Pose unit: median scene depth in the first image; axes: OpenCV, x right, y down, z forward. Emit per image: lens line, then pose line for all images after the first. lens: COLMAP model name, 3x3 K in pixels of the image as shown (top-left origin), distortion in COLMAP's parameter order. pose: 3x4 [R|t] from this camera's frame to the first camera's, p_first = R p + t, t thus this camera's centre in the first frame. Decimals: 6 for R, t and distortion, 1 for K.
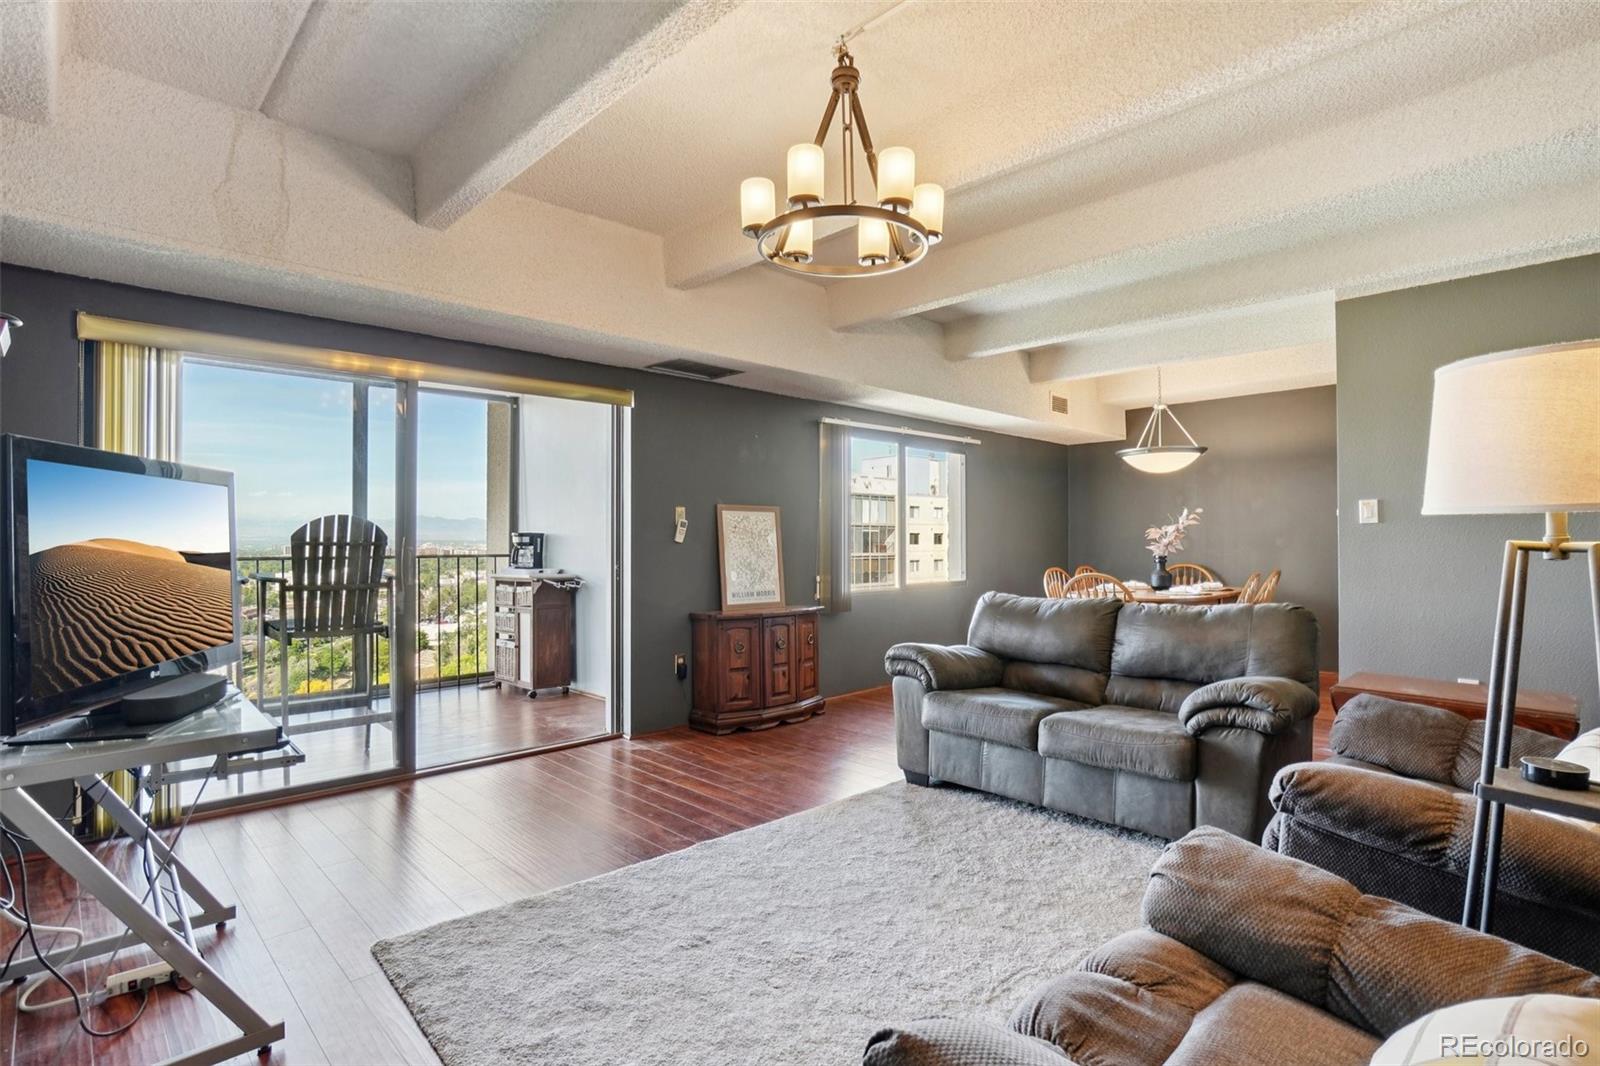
lens RADIAL K [[779.6, 0, 800.0], [0, 779.6, 533.0], [0, 0, 1]] dist [-0.088883, 0.000168]
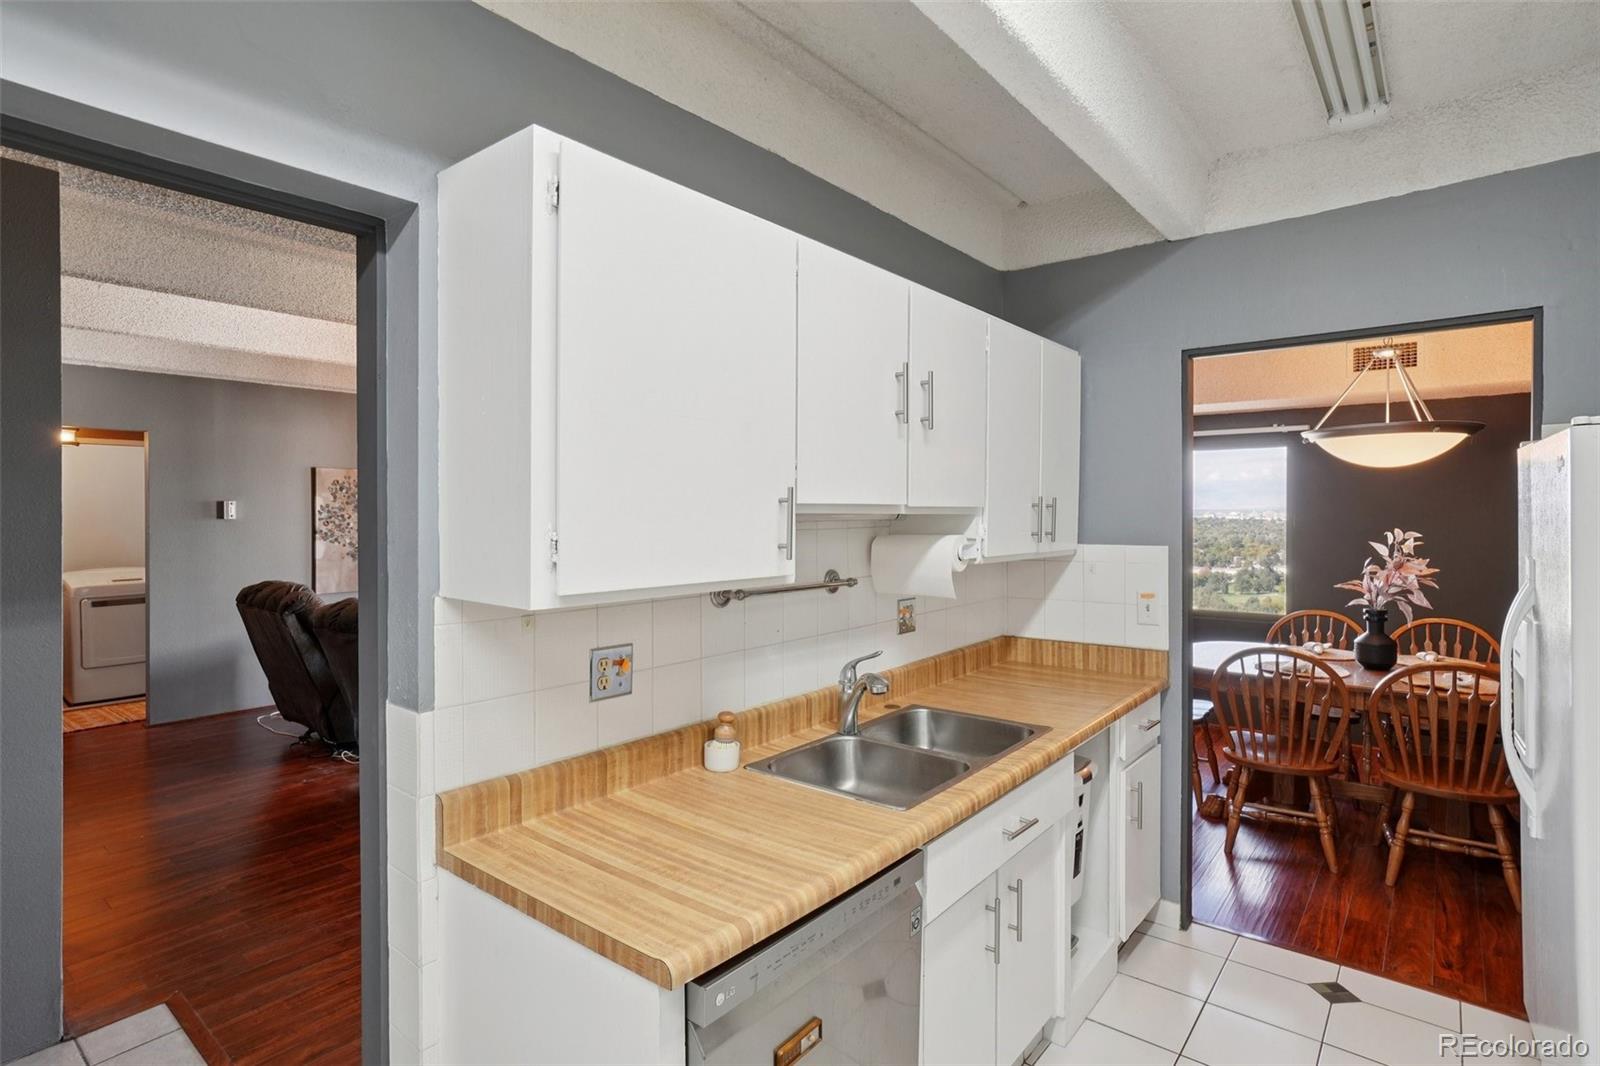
lens RADIAL K [[821.0, 0, 794.0], [0, 821.0, 518.6], [0, 0, 1]] dist [0.001552, 0.000903]
pose [[0.118277, 0.009125, -0.992939, 1.306145], [0.009115, 0.999906, 0.010275, -0.060910], [0.992939, -0.010266, 0.118183, 0.609265]]
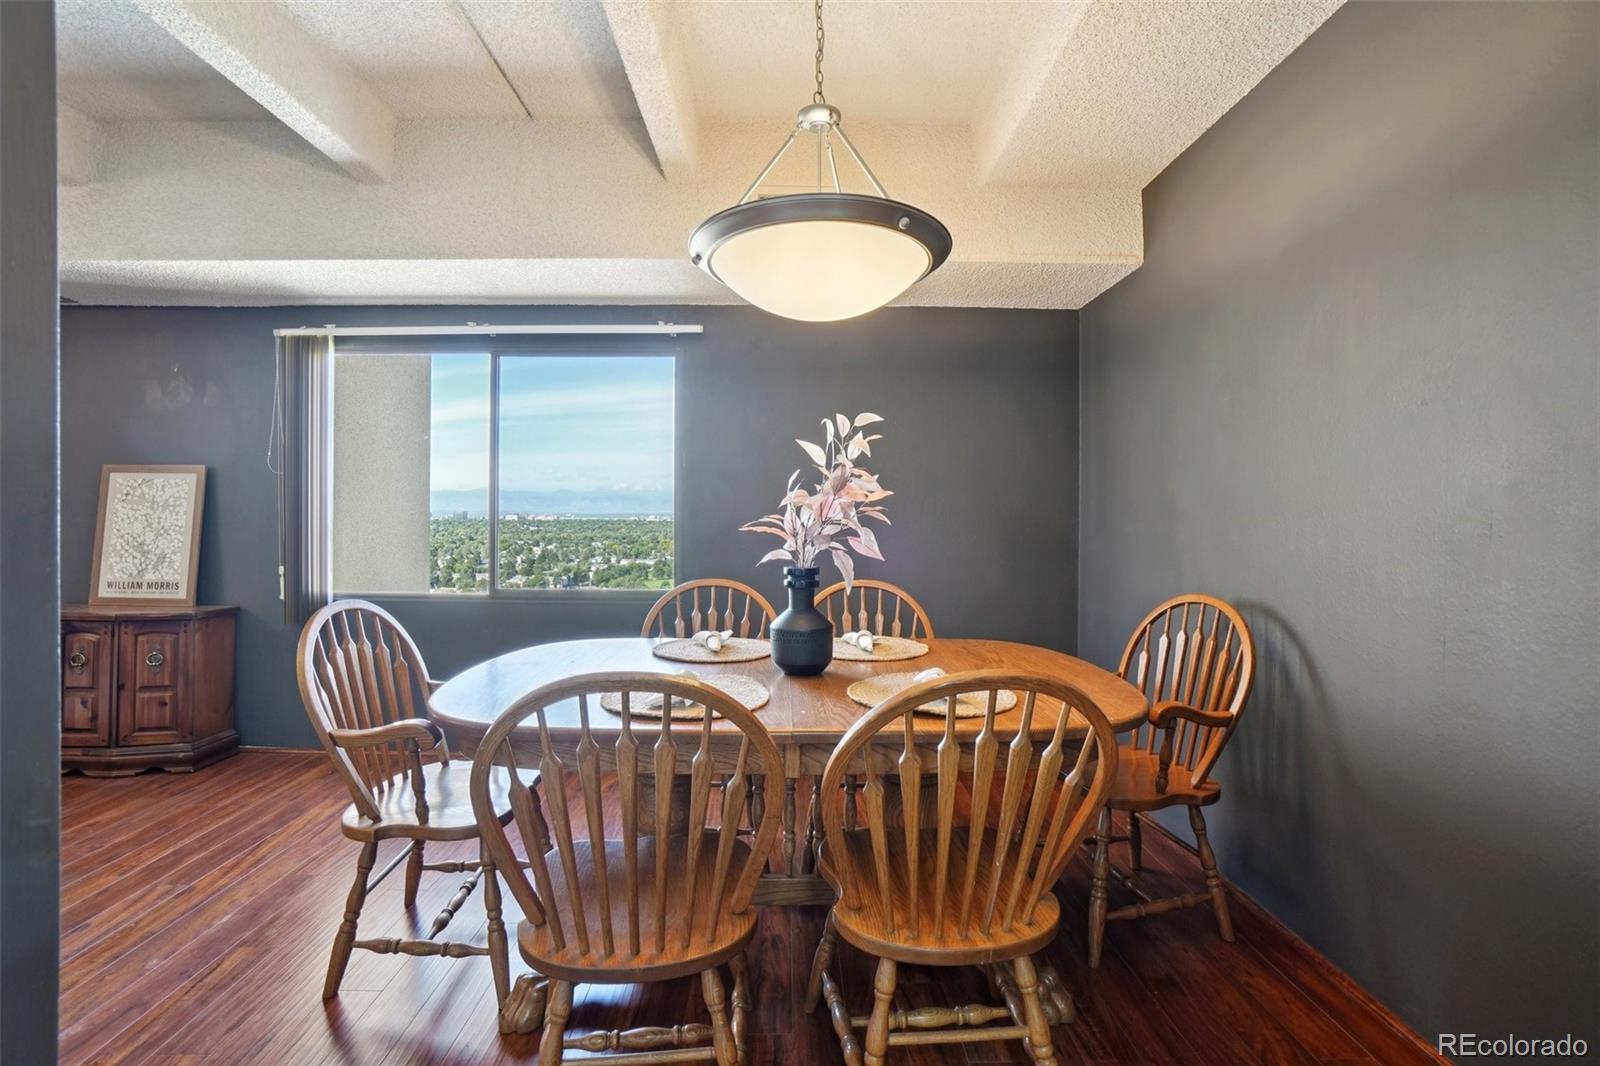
lens RADIAL K [[713.4, 0, 795.6], [0, 713.4, 521.7], [0, 0, 1]] dist [-0.053361, 0.021971]
pose [[0.722771, 0.009727, -0.691019, 0.854572], [-0.000260, 0.999905, 0.013803, 0.009253], [0.691087, -0.009797, 0.722705, 0.974688]]
